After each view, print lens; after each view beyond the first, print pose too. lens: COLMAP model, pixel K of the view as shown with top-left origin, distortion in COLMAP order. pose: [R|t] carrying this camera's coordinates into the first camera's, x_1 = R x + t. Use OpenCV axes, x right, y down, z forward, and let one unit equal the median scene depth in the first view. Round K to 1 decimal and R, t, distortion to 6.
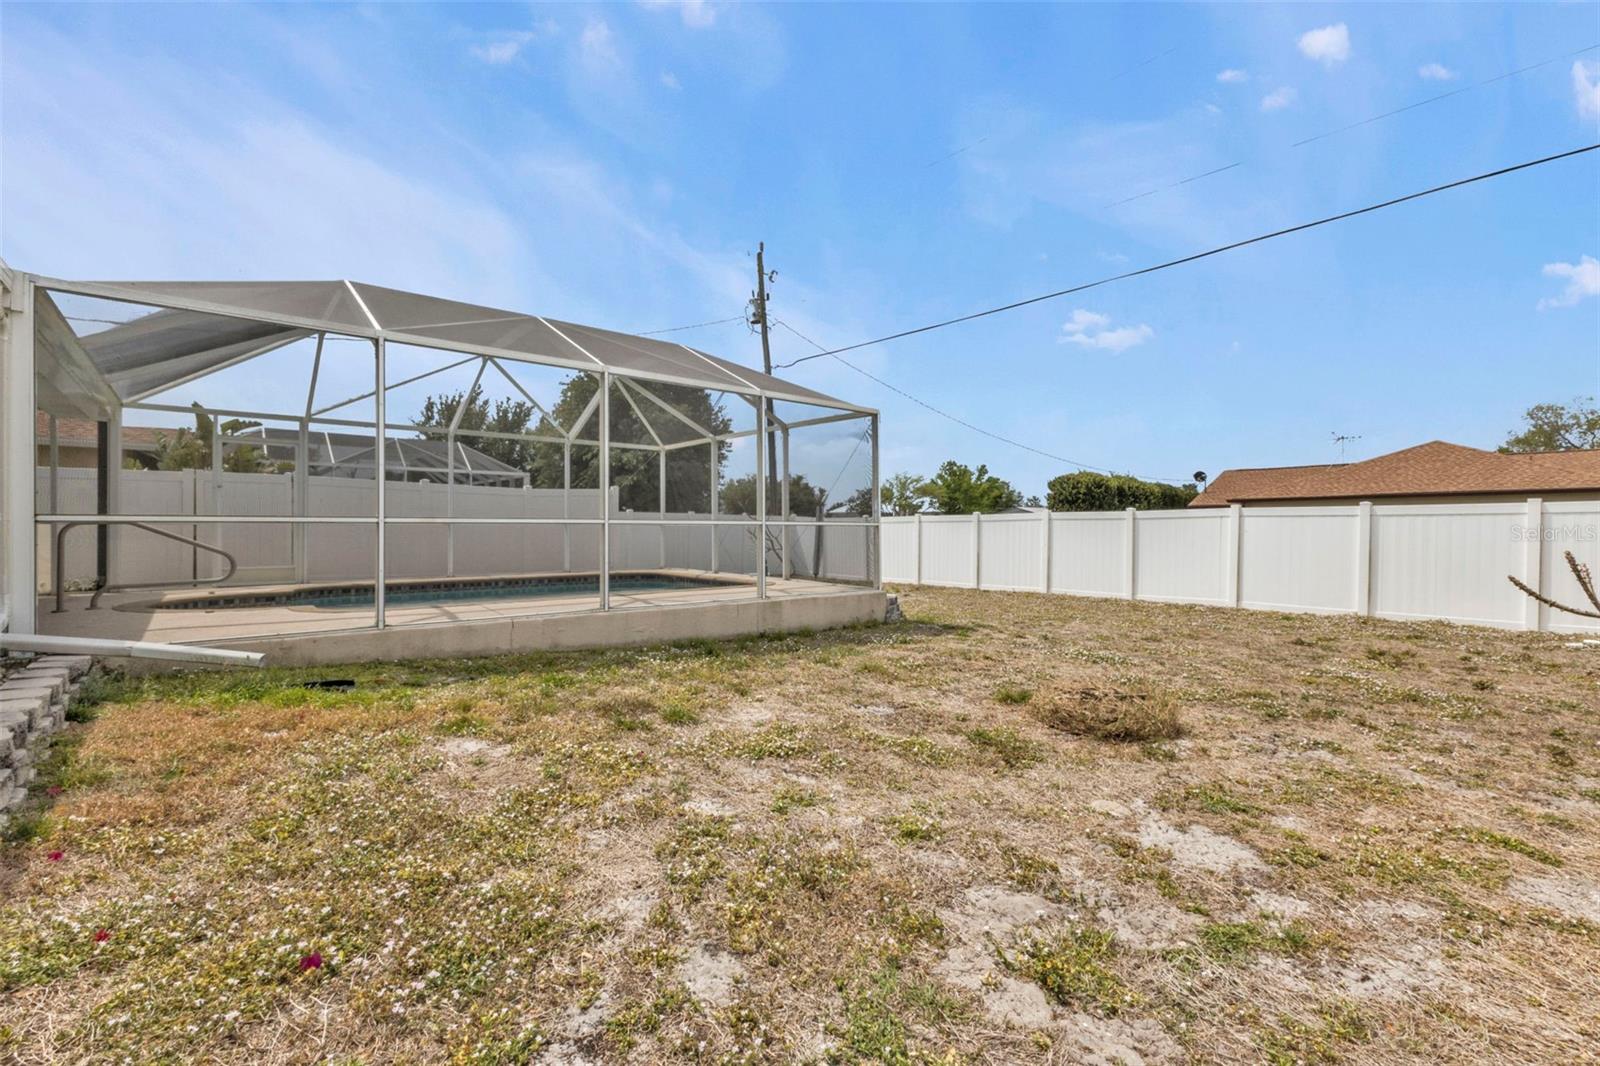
lens RADIAL K [[707.5, 0, 806.3], [0, 707.5, 530.0], [0, 0, 1]] dist [0.002105, -0.000344]
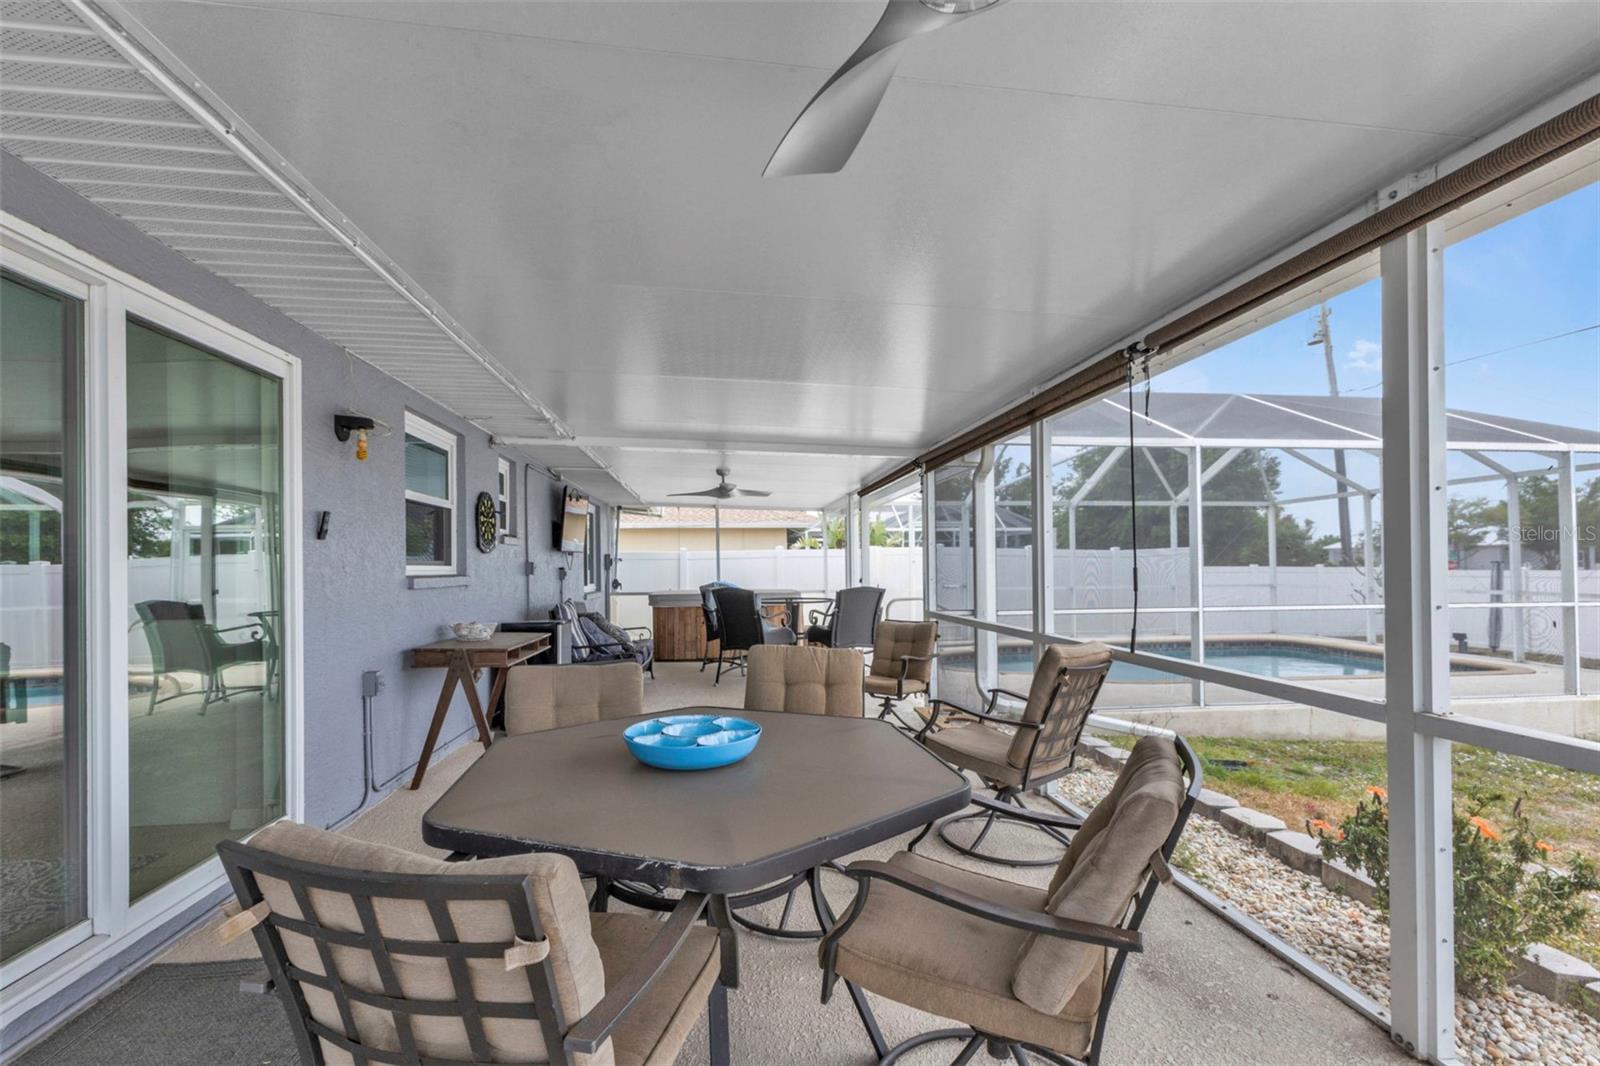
lens RADIAL K [[699.7, 0, 804.7], [0, 699.7, 560.2], [0, 0, 1]] dist [0.001730, -0.000255]
pose [[0.836028, -0.013616, -0.548518, -0.094365], [0.006968, 0.999875, -0.014200, -0.013911], [0.548643, 0.008050, 0.836018, -0.043692]]
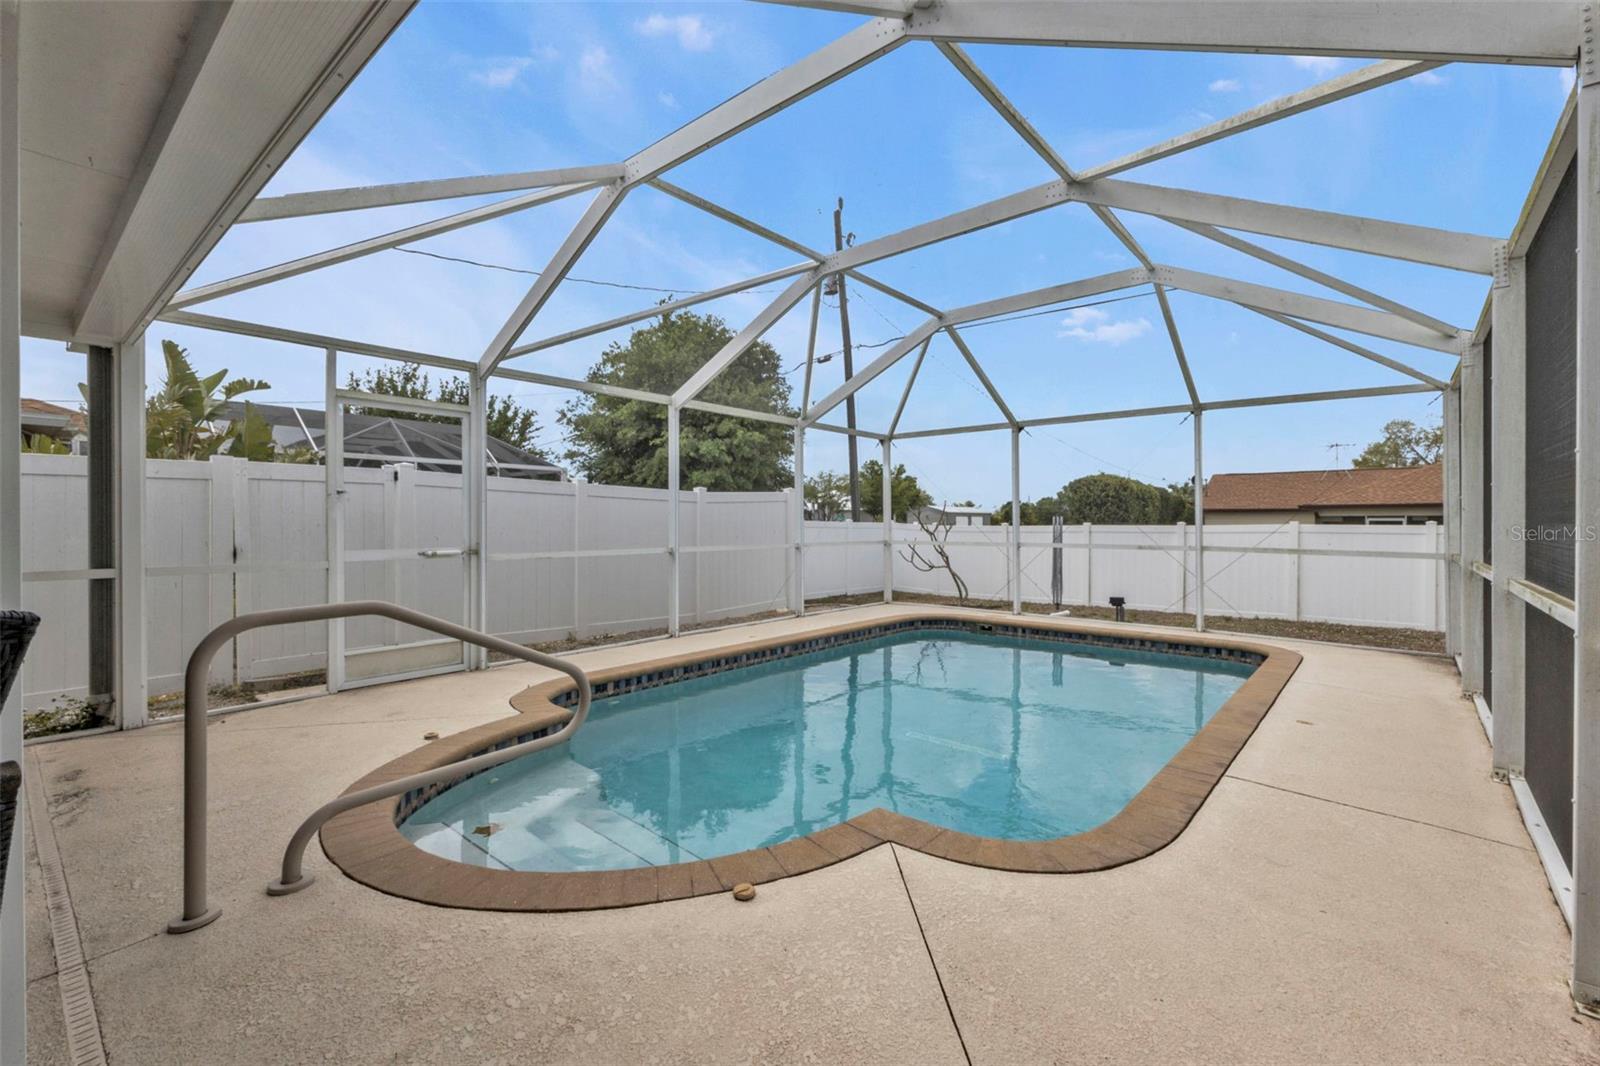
lens RADIAL K [[693.2, 0, 806.6], [0, 693.2, 526.9], [0, 0, 1]] dist [-0.000059, -0.000034]
pose [[0.985256, 0.001202, 0.171081, -0.177651], [-0.001450, 0.999998, 0.001327, -0.010507], [-0.171079, -0.001556, 0.985256, 0.137248]]
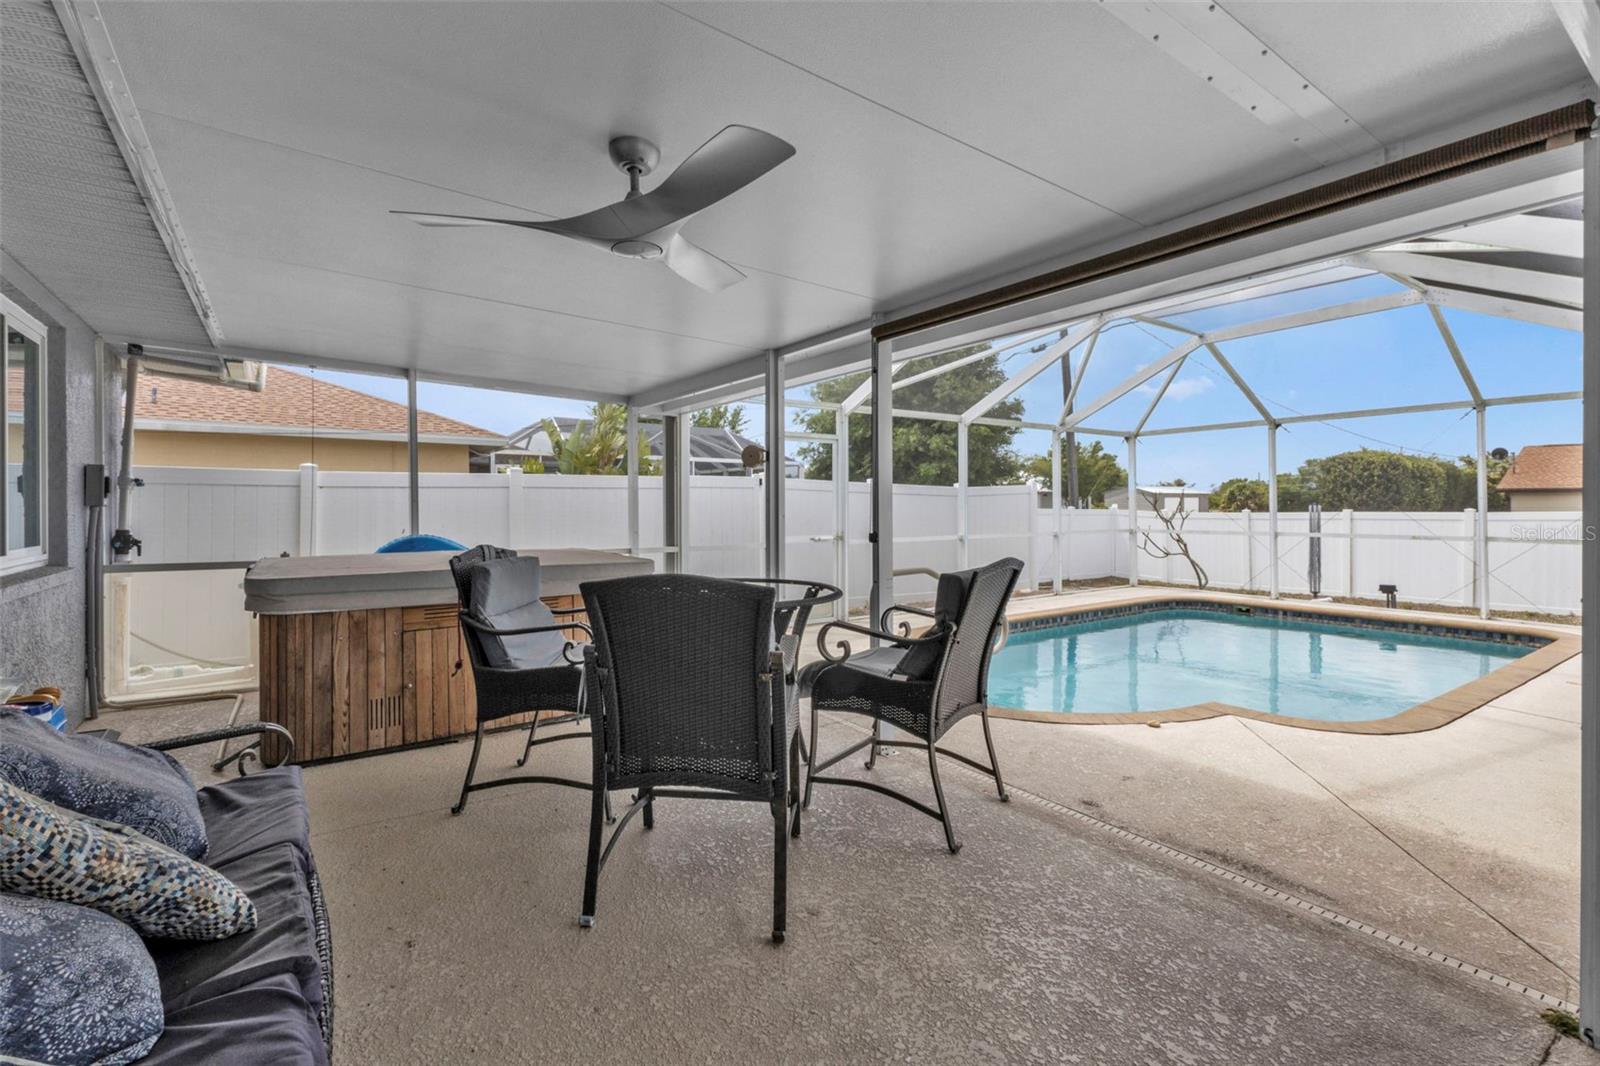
lens RADIAL K [[717.9, 0, 770.9], [0, 717.9, 507.0], [0, 0, 1]] dist [0.003508, -0.000203]
pose [[0.993693, -0.002742, -0.112099, -0.223345], [0.002433, 0.999993, -0.002899, -0.013990], [0.112106, 0.002608, 0.993693, 0.071122]]
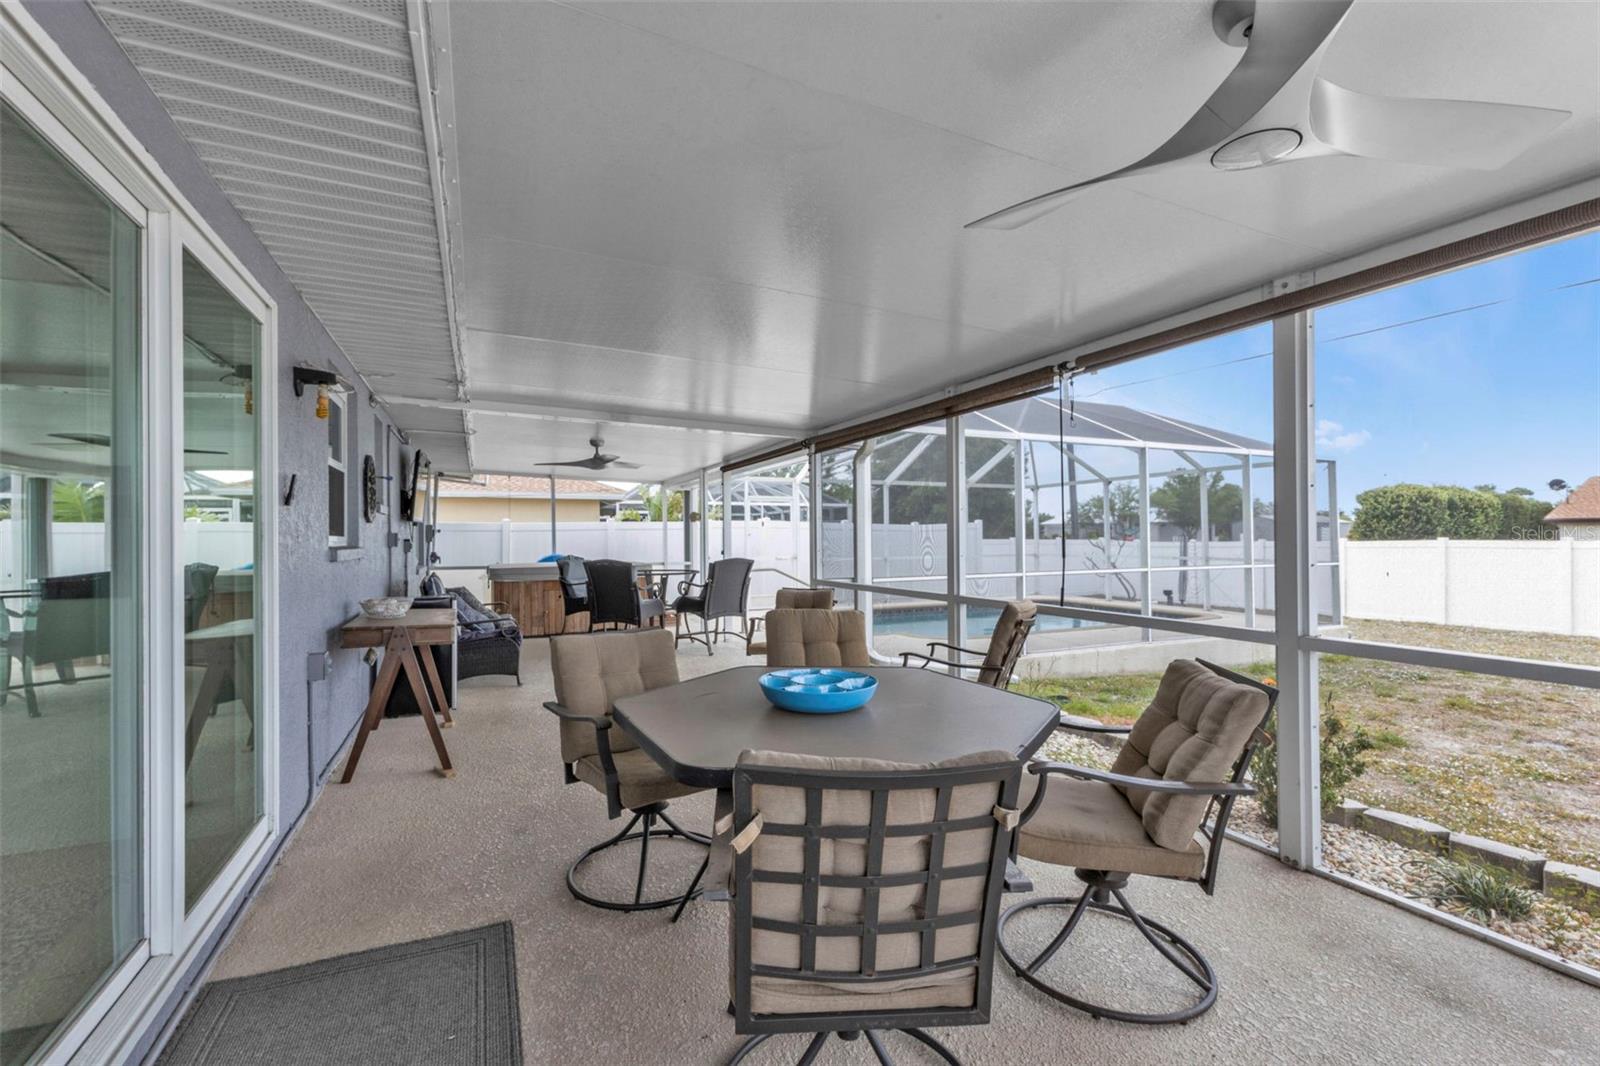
lens RADIAL K [[692.6, 0, 800.0], [0, 692.6, 533.0], [0, 0, 1]] dist [0.001832, -0.000019]
pose [[0.963737, -0.009400, -0.266688, -0.119296], [0.006549, 0.999912, -0.011578, -0.013919], [0.266773, 0.009412, 0.963713, -0.065005]]
